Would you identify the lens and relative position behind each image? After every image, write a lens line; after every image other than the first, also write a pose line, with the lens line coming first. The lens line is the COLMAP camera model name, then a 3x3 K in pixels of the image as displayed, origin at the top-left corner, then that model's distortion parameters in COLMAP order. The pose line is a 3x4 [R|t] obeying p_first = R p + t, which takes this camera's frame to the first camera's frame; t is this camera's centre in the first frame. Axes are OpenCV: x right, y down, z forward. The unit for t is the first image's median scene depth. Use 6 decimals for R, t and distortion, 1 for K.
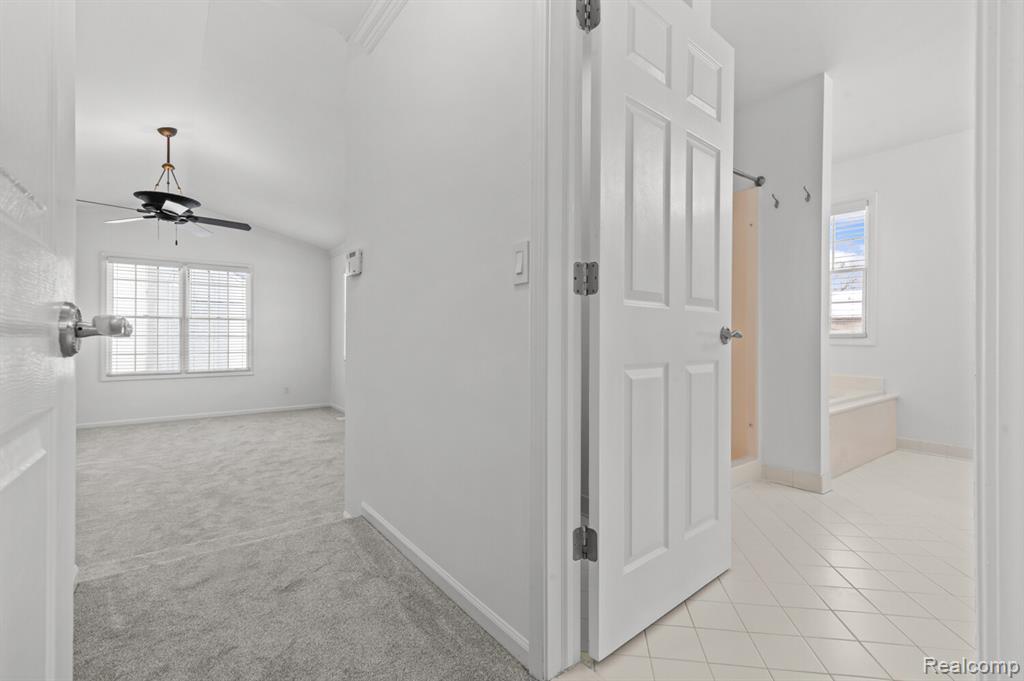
lens RADIAL K [[466.4, 0, 515.8], [0, 466.4, 334.1], [0, 0, 1]] dist [0.010883, 0.000389]
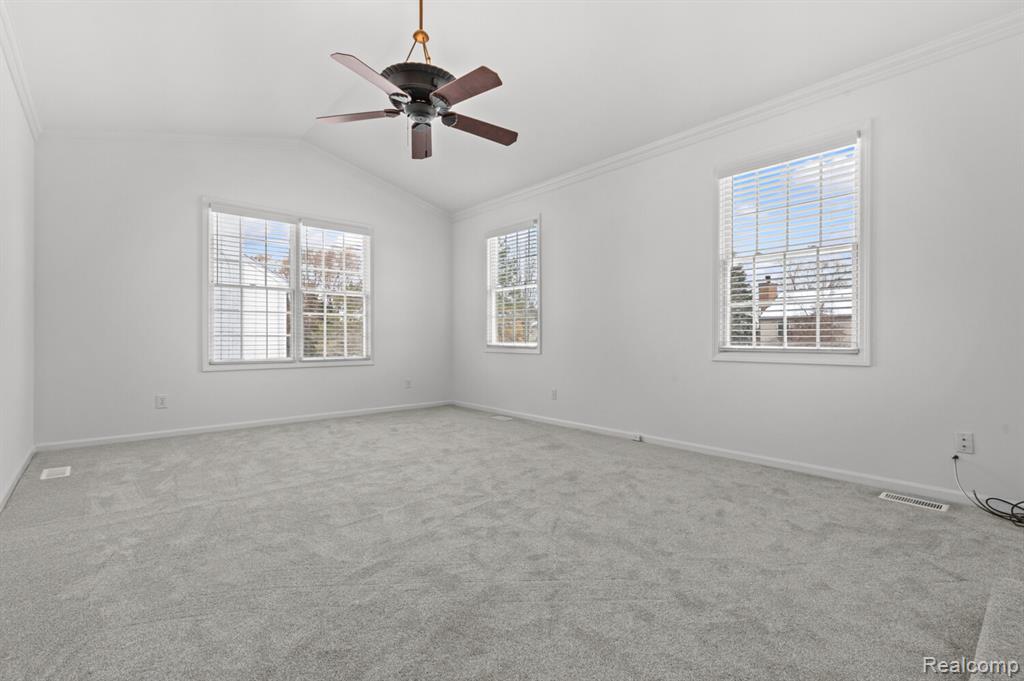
lens RADIAL K [[466.4, 0, 515.8], [0, 466.4, 334.1], [0, 0, 1]] dist [0.010883, 0.000389]
pose [[0.997106, -0.001589, 0.076002, -0.413586], [0.001844, 0.999993, -0.003274, 0.041841], [-0.075997, 0.003405, 0.997102, 0.210456]]
